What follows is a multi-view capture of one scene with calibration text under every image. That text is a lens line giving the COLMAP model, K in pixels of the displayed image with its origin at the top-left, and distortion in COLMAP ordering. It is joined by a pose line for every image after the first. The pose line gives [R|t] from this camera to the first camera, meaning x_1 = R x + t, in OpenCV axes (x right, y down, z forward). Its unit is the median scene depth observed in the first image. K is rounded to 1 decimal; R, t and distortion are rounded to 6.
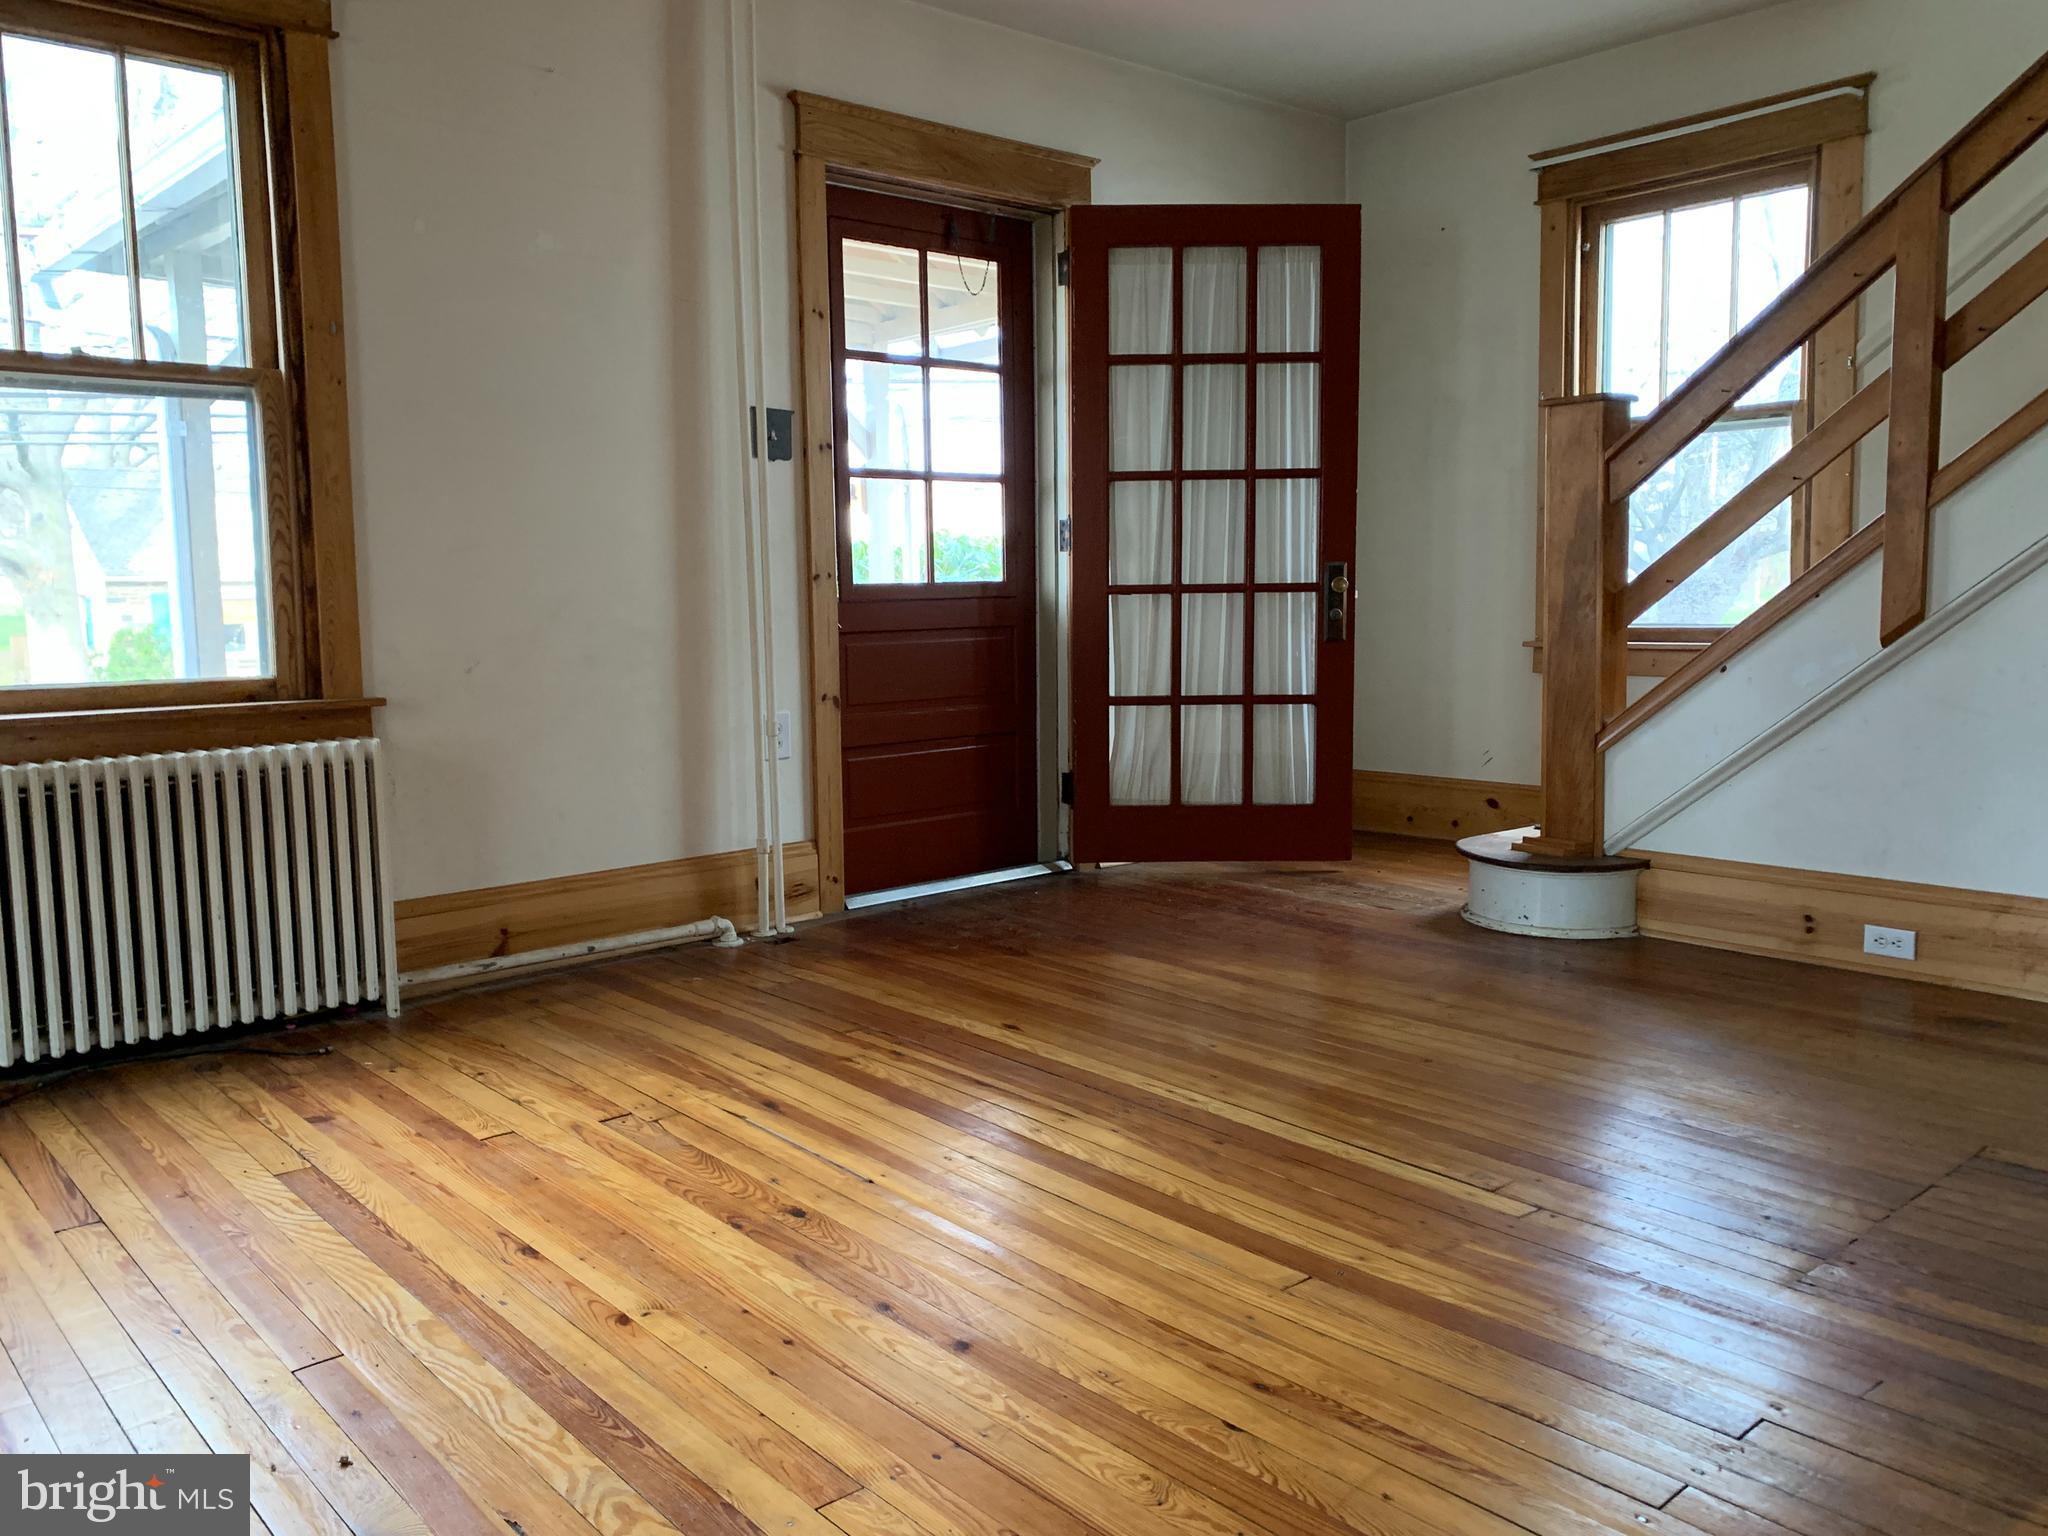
lens RADIAL K [[1629.2, 0, 1025.9], [0, 1629.2, 759.6], [0, 0, 1]] dist [0.007445, 0.000344]
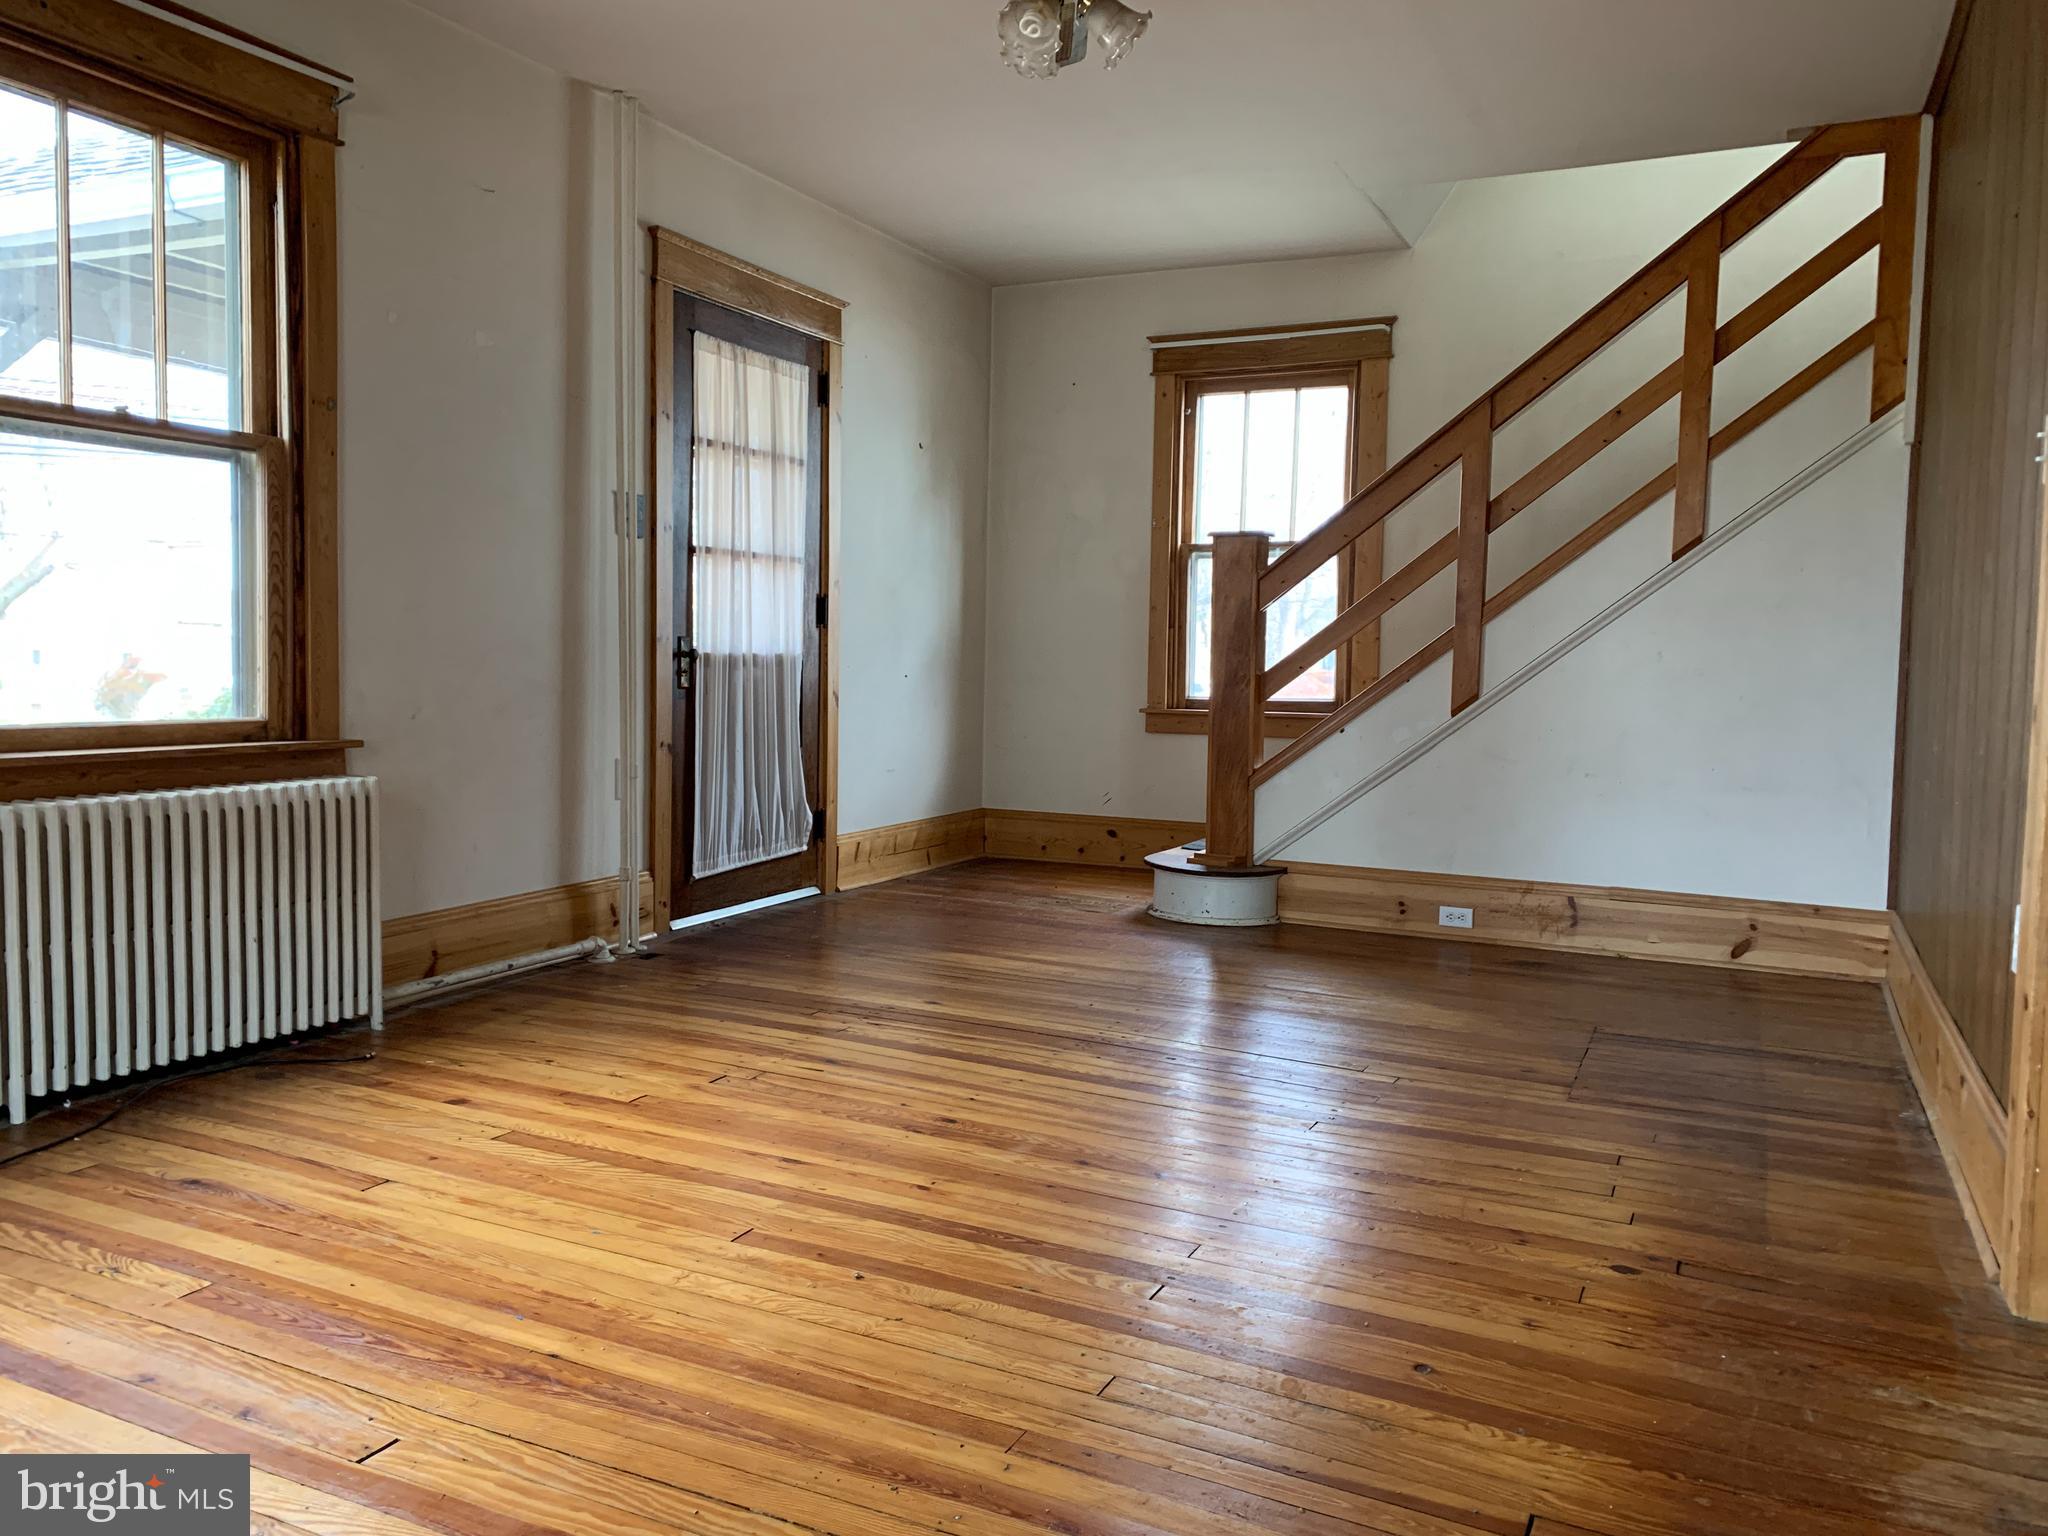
lens RADIAL K [[1567.3, 0, 1024.5], [0, 1567.3, 768.7], [0, 0, 1]] dist [0.059278, -0.081990]
pose [[0.916542, 0.002857, 0.399928, -0.409339], [0.010185, 0.999483, -0.030482, 0.018403], [-0.399808, 0.032011, 0.916040, -0.152557]]
